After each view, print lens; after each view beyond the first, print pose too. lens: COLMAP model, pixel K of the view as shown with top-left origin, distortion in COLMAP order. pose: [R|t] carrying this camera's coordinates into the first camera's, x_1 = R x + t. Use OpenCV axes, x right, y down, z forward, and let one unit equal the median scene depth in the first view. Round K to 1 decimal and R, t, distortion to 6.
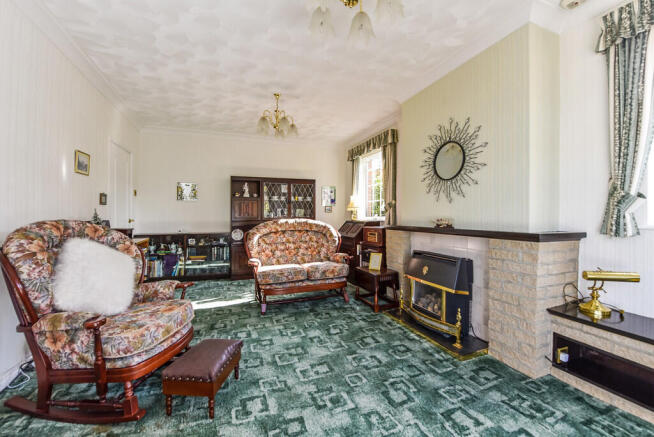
lens RADIAL K [[262.8, 0, 324.2], [0, 262.8, 217.1], [0, 0, 1]] dist [-0.017384, -0.000386]
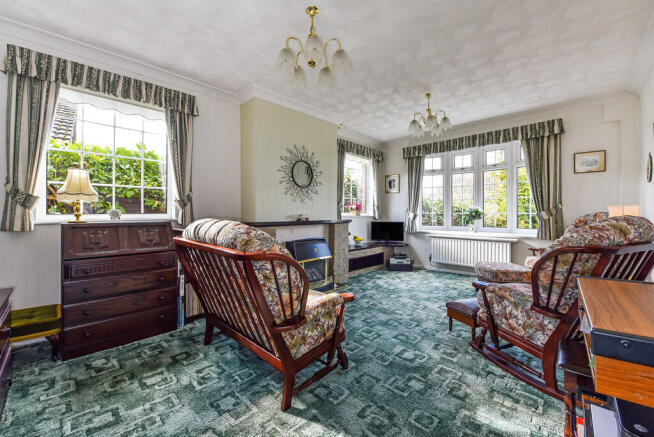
lens RADIAL K [[265.6, 0, 327.7], [0, 265.6, 215.3], [0, 0, 1]] dist [-0.001690, -0.000471]
pose [[-0.424339, -0.004484, 0.905492, -0.934045], [0.009165, 0.999915, 0.009246, -0.001972], [-0.905457, 0.012223, -0.424262, 1.536367]]
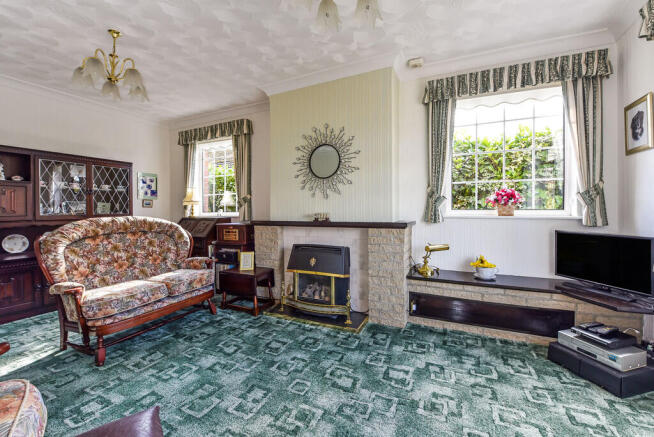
lens RADIAL K [[269.7, 0, 324.5], [0, 269.7, 211.8], [0, 0, 1]] dist [-0.017838, -0.000541]
pose [[0.722654, -0.007721, 0.691167, -0.330800], [0.010603, 0.999944, 0.000085, 0.000265], [-0.691129, 0.007267, 0.722695, 0.173671]]
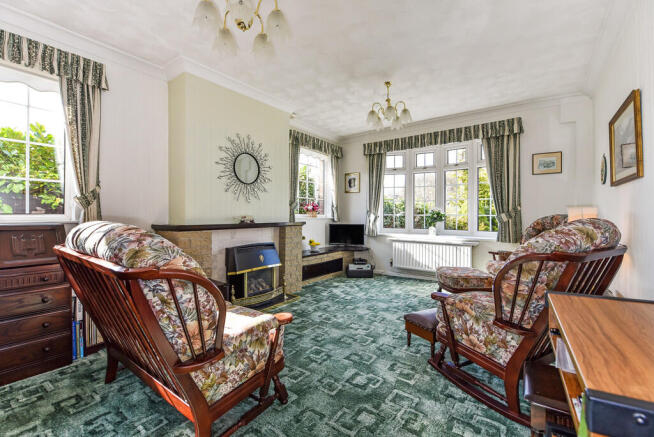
lens RADIAL K [[282.6, 0, 327.0], [0, 282.6, 218.5], [0, 0, 1]] dist [0.000918, 0.000695]
pose [[-0.540702, -0.011619, 0.841134, -0.875738], [0.003653, 0.999863, 0.016160, -0.000455], [-0.841206, 0.011810, -0.540586, 1.442574]]
